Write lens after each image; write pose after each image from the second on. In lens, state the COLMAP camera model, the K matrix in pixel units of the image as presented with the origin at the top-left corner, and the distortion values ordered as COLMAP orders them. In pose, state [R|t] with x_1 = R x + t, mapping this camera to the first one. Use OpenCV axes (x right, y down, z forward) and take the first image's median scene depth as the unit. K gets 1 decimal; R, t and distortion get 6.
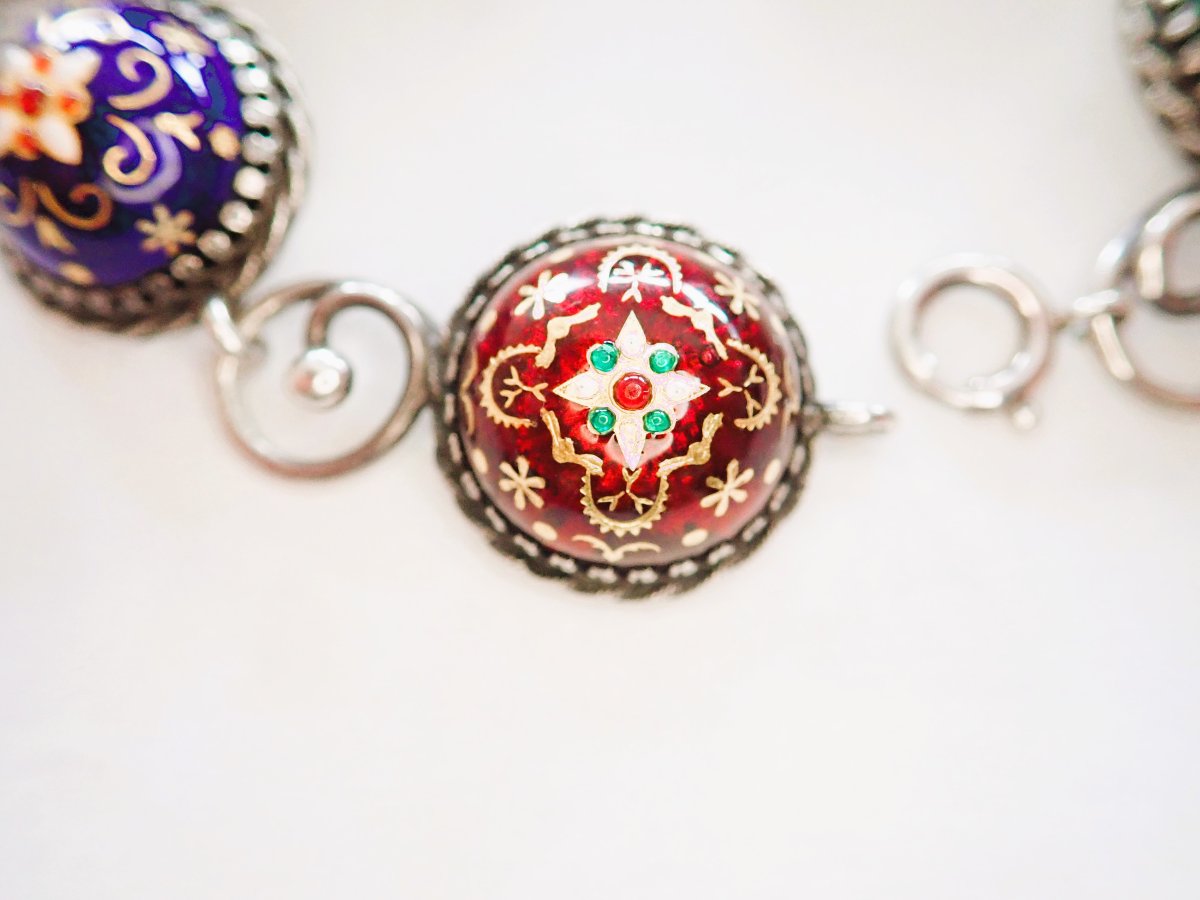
lens RADIAL K [[1055.0, 0, 603.1], [0, 1055.0, 452.8], [0, 0, 1]] dist [0.012435, 0.001389]
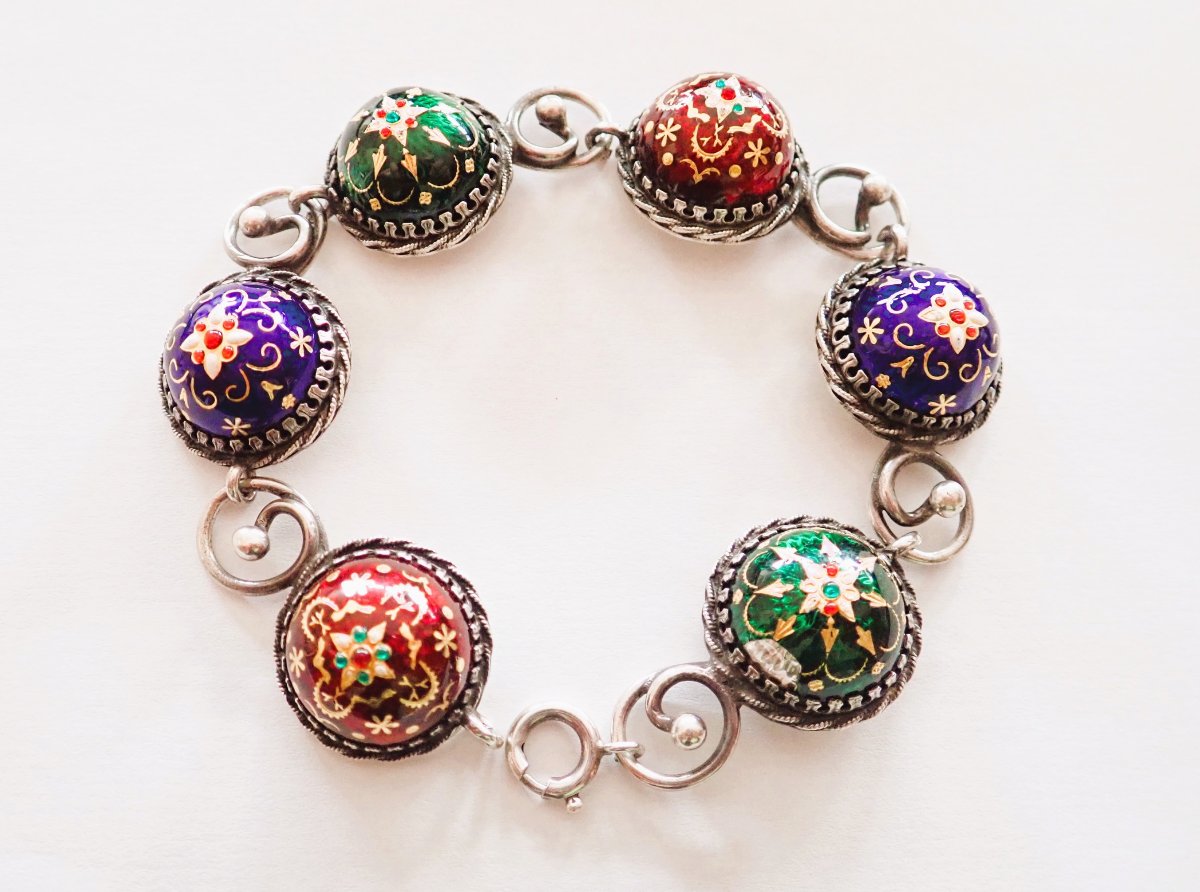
lens RADIAL K [[1053.5, 0, 599.7], [0, 1053.5, 445.8], [0, 0, 1]] dist [-0.011907, -0.001938]
pose [[0.834160, 0.546806, -0.071974, 0.311077], [-0.550871, 0.832392, -0.060544, -0.492643], [0.026805, 0.090151, 0.995567, -0.932948]]
